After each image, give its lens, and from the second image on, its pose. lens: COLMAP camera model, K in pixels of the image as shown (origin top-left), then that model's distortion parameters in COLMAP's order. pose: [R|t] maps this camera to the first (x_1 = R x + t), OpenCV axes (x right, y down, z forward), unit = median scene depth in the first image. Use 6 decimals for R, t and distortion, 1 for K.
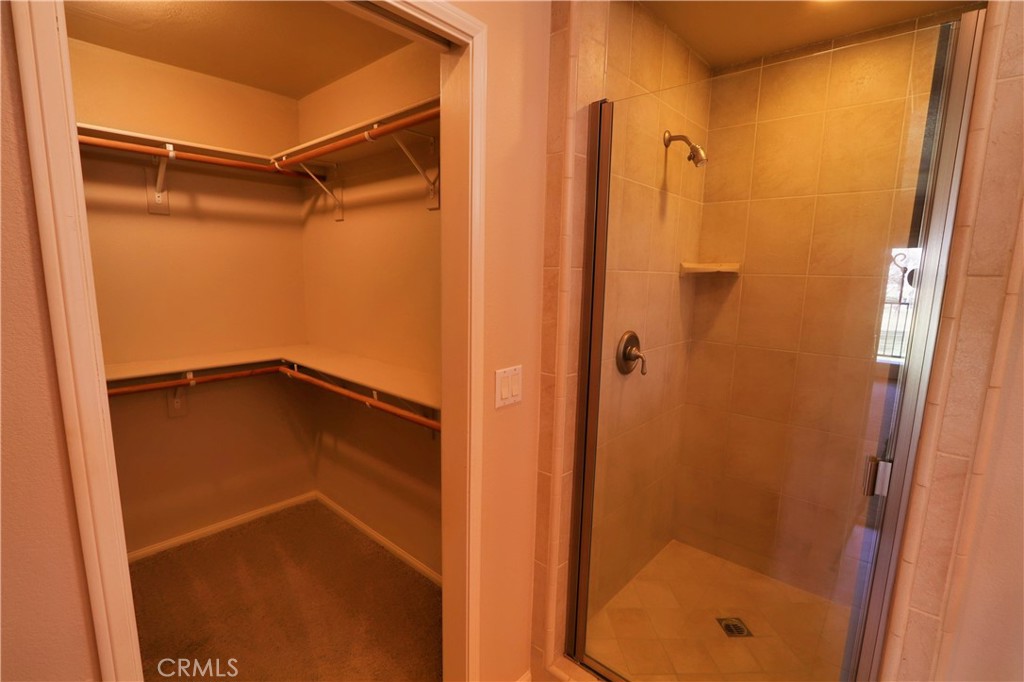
lens RADIAL K [[468.5, 0, 504.8], [0, 468.5, 347.2], [0, 0, 1]] dist [-0.014386, -0.000333]
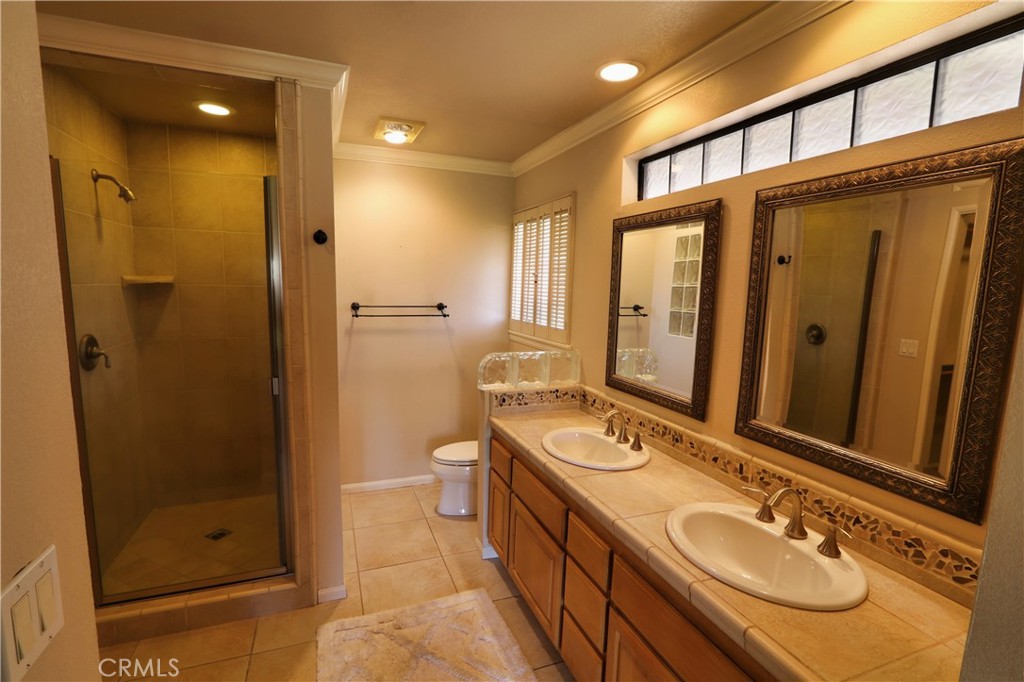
lens RADIAL K [[468.5, 0, 504.8], [0, 468.5, 347.2], [0, 0, 1]] dist [-0.014386, -0.000333]
pose [[0.454174, -0.126549, 0.881879, -0.279349], [0.129194, 0.988752, 0.075349, 0.044700], [-0.881496, 0.079712, 0.465416, -0.460698]]
